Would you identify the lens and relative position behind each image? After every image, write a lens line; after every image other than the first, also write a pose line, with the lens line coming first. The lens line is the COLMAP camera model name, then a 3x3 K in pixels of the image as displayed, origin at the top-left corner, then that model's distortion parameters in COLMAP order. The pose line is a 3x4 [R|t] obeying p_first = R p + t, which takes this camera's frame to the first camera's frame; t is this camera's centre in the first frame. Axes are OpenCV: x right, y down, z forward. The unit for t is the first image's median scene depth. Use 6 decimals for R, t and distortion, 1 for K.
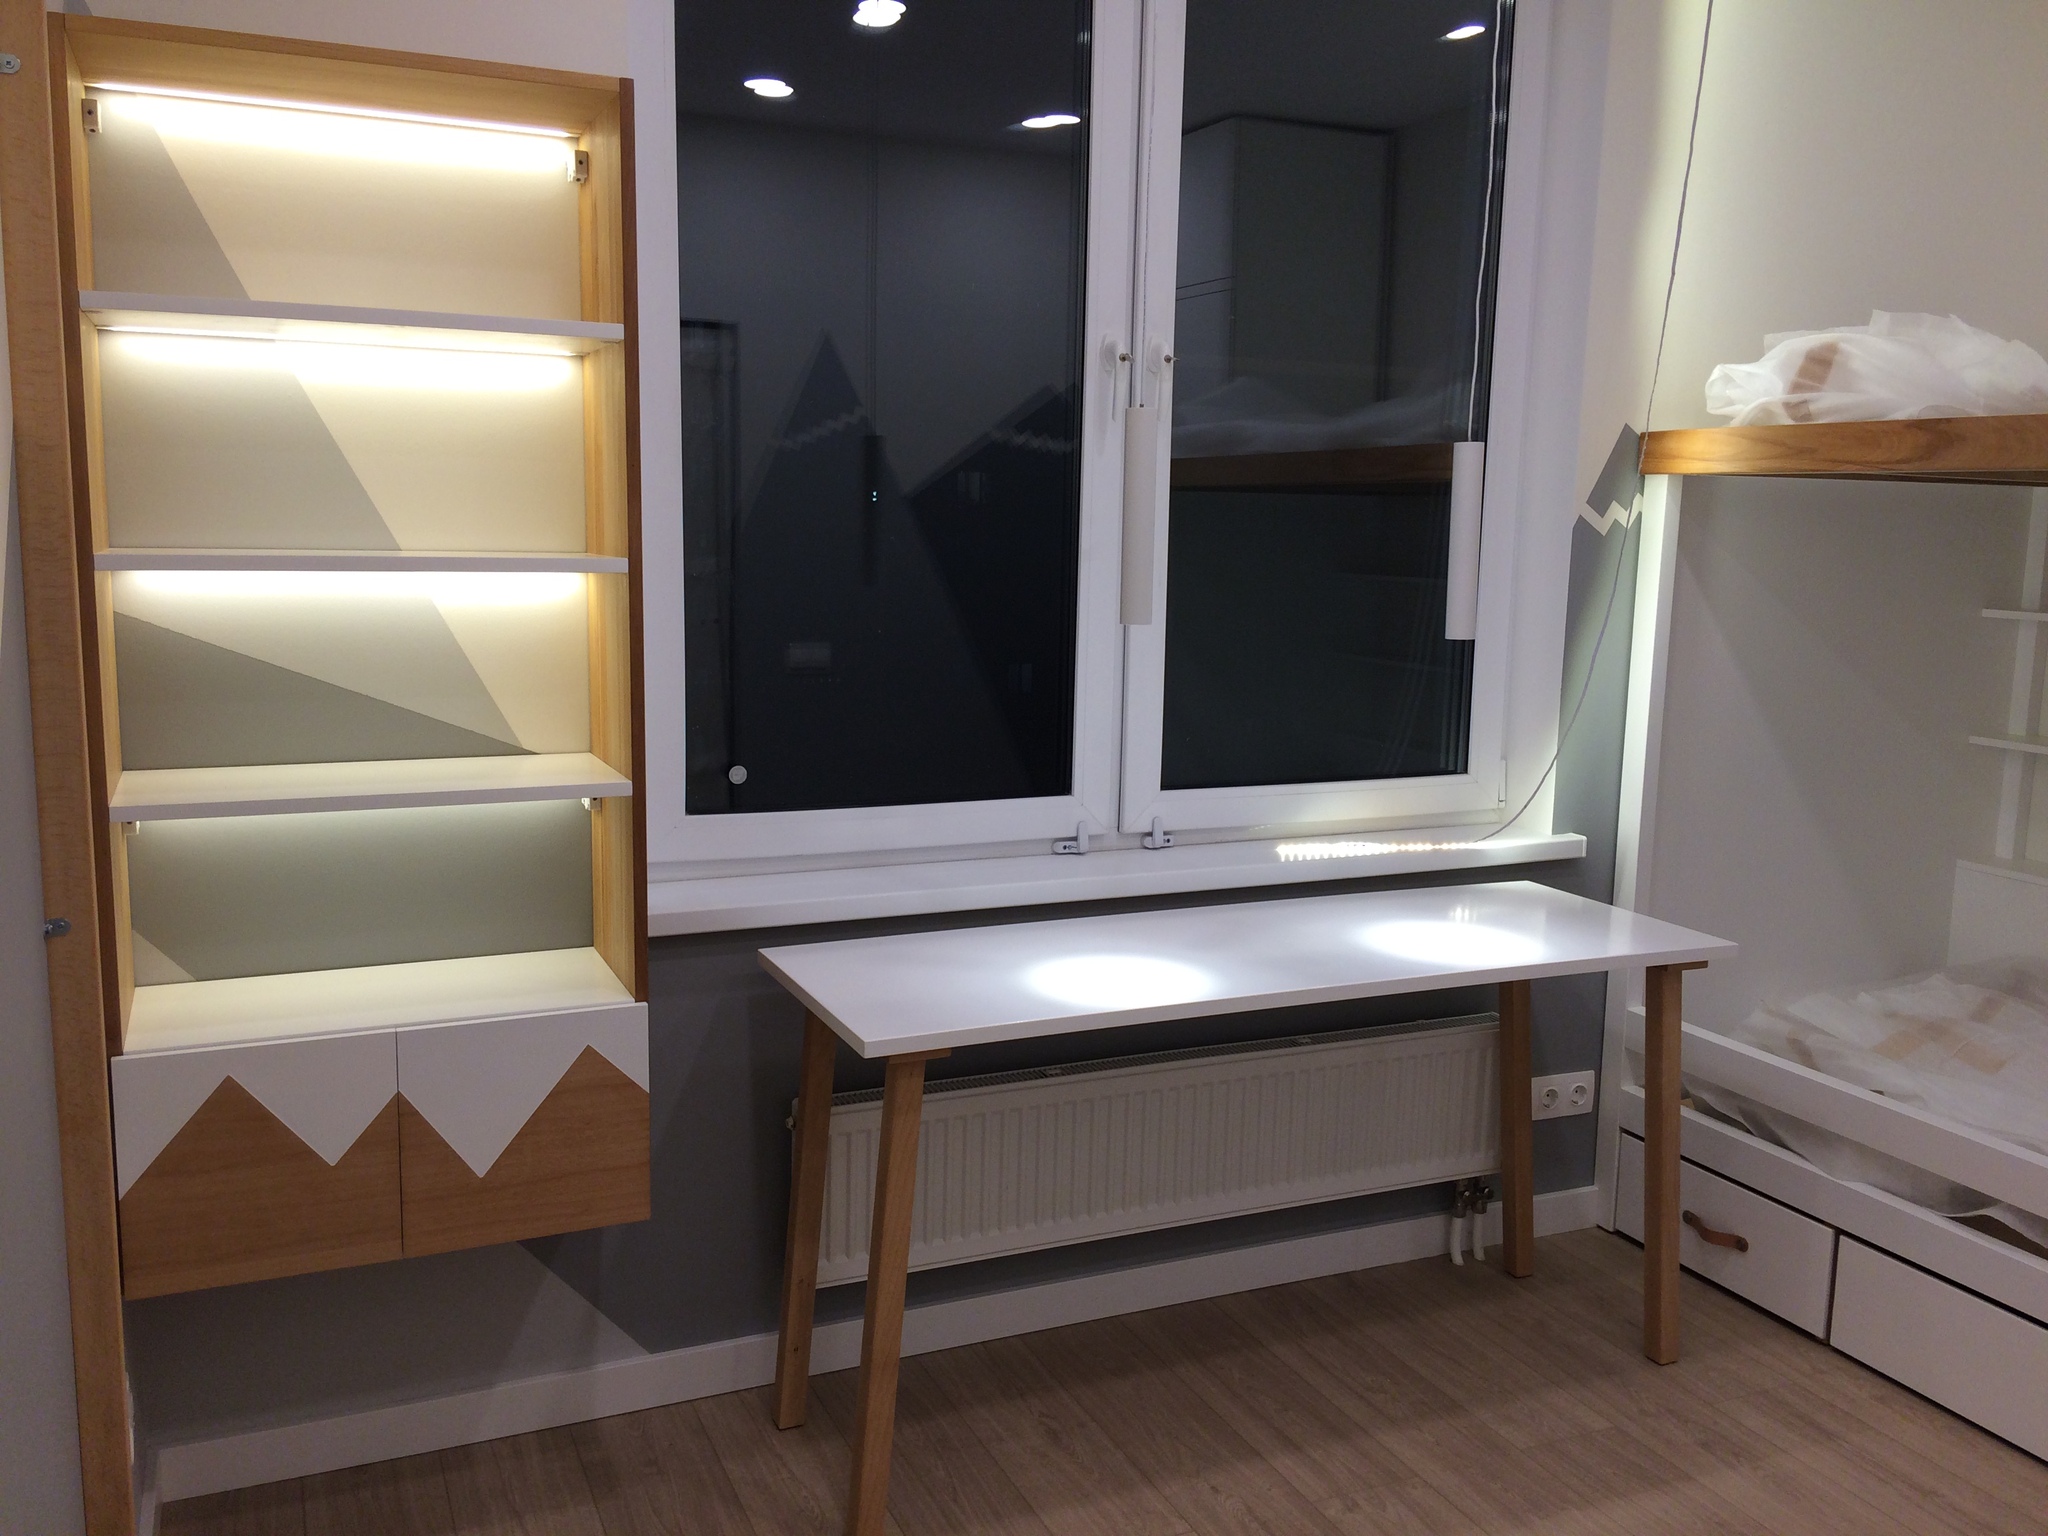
lens RADIAL K [[1731.8, 0, 1019.0], [0, 1731.8, 767.0], [0, 0, 1]] dist [0.086057, -0.124023]
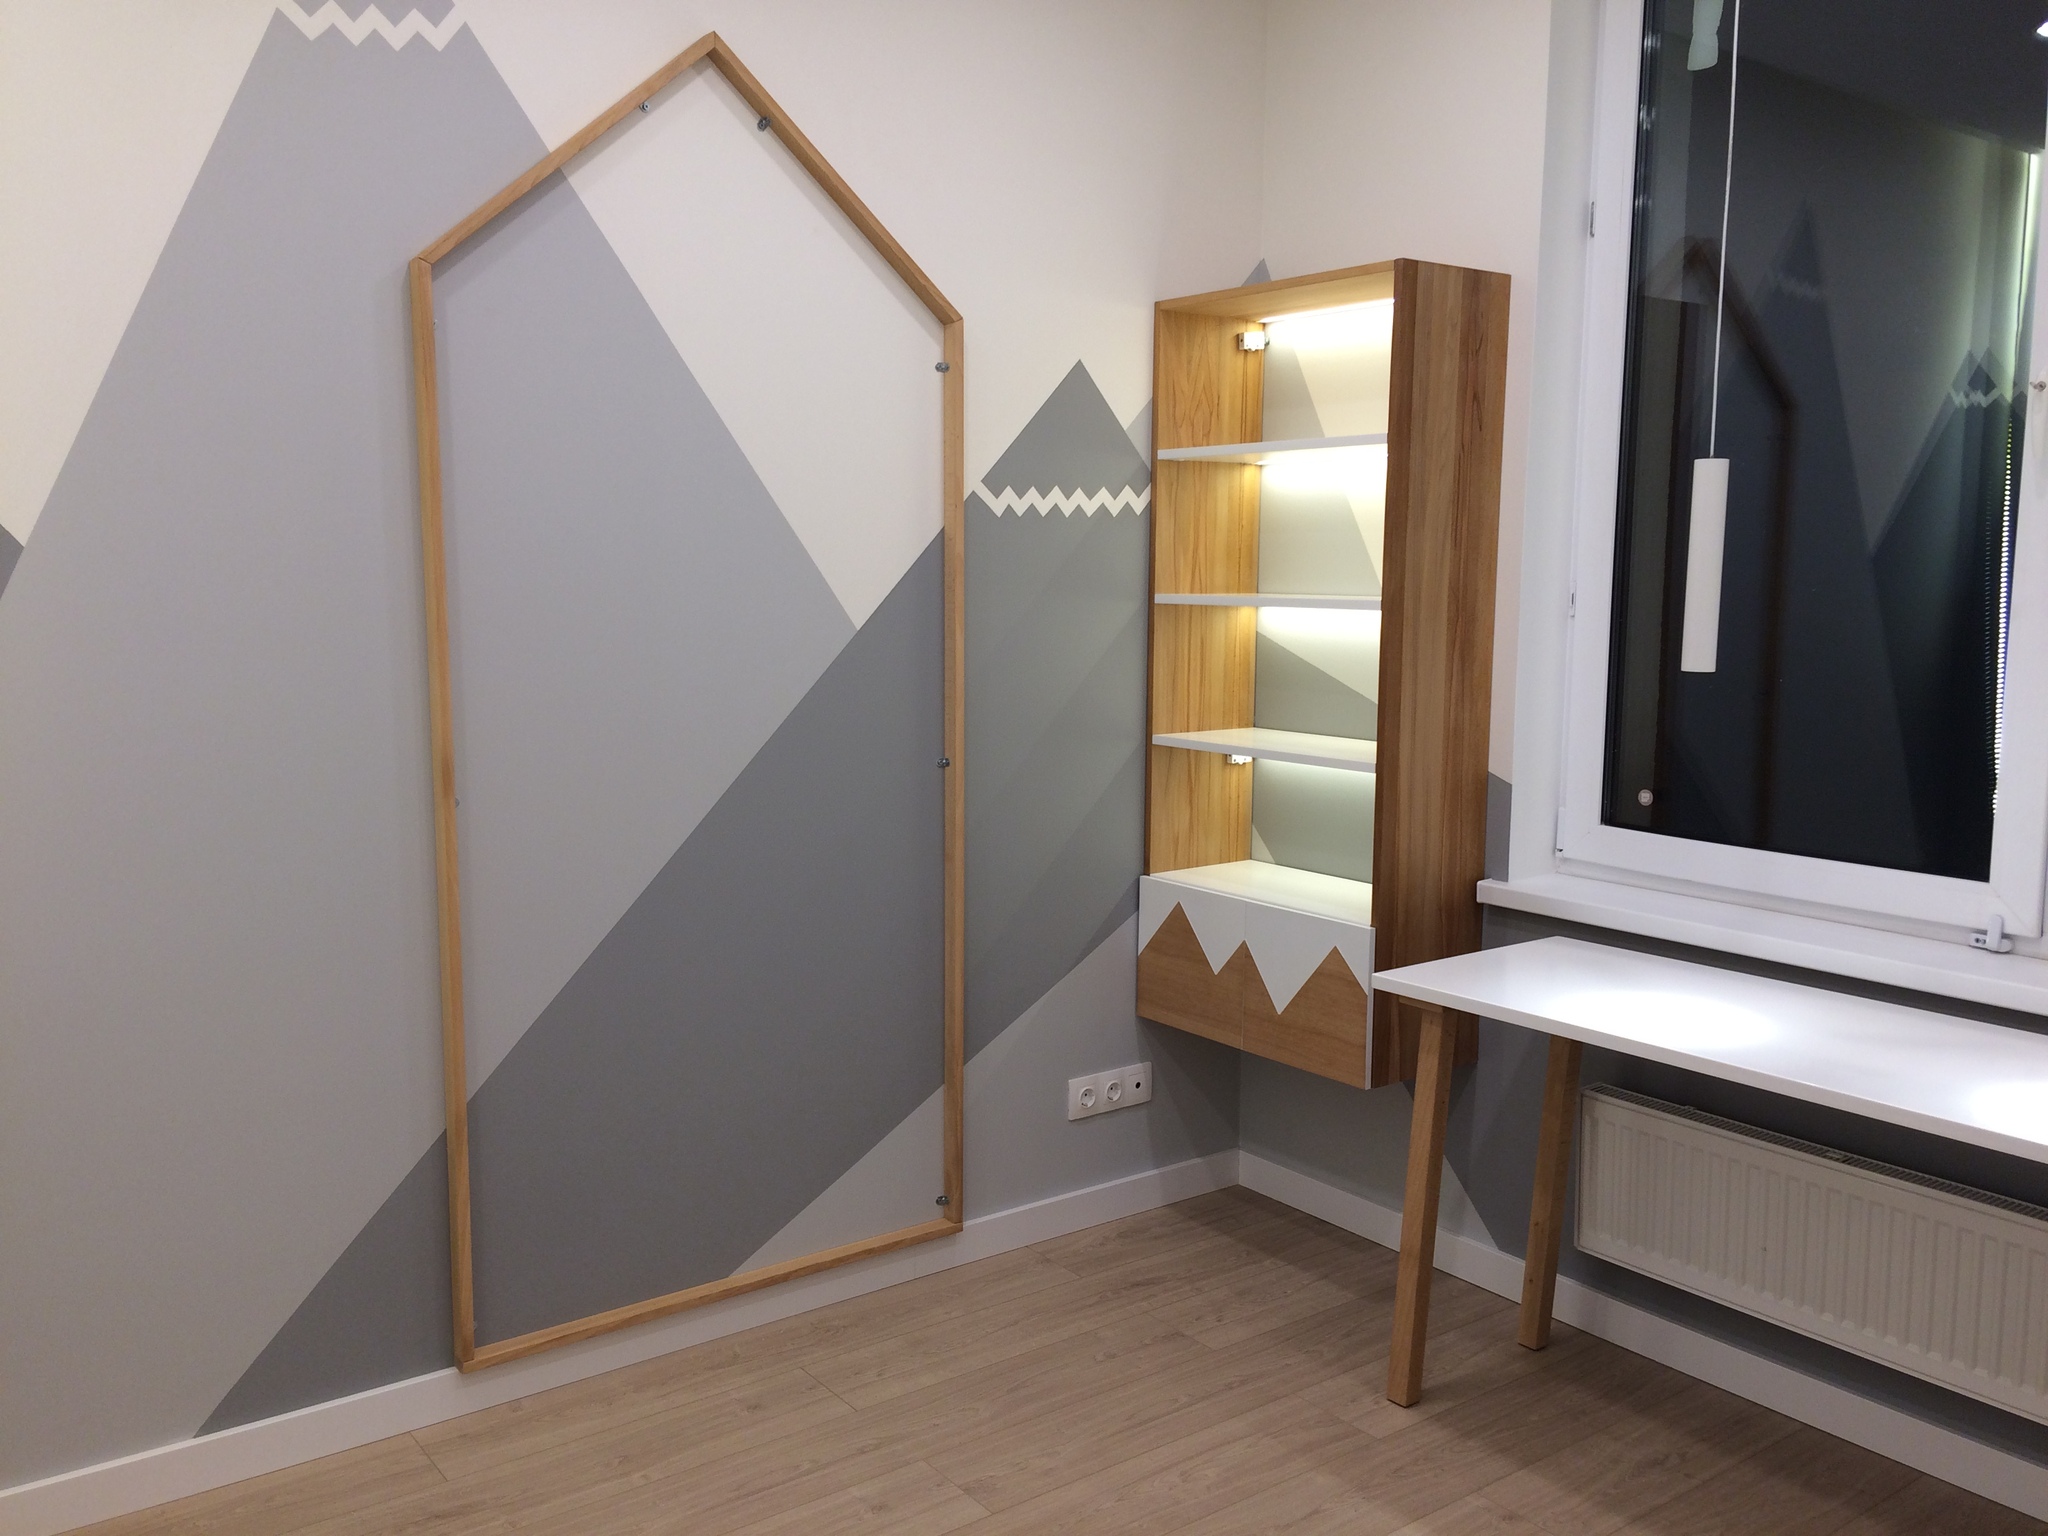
lens RADIAL K [[1731.8, 0, 1014.6], [0, 1731.8, 770.4], [0, 0, 1]] dist [0.086057, -0.124023]
pose [[0.214816, 0.103641, -0.971140, 0.963015], [-0.144218, 0.986819, 0.073413, -0.042307], [0.965948, 0.124285, 0.226932, 0.380827]]
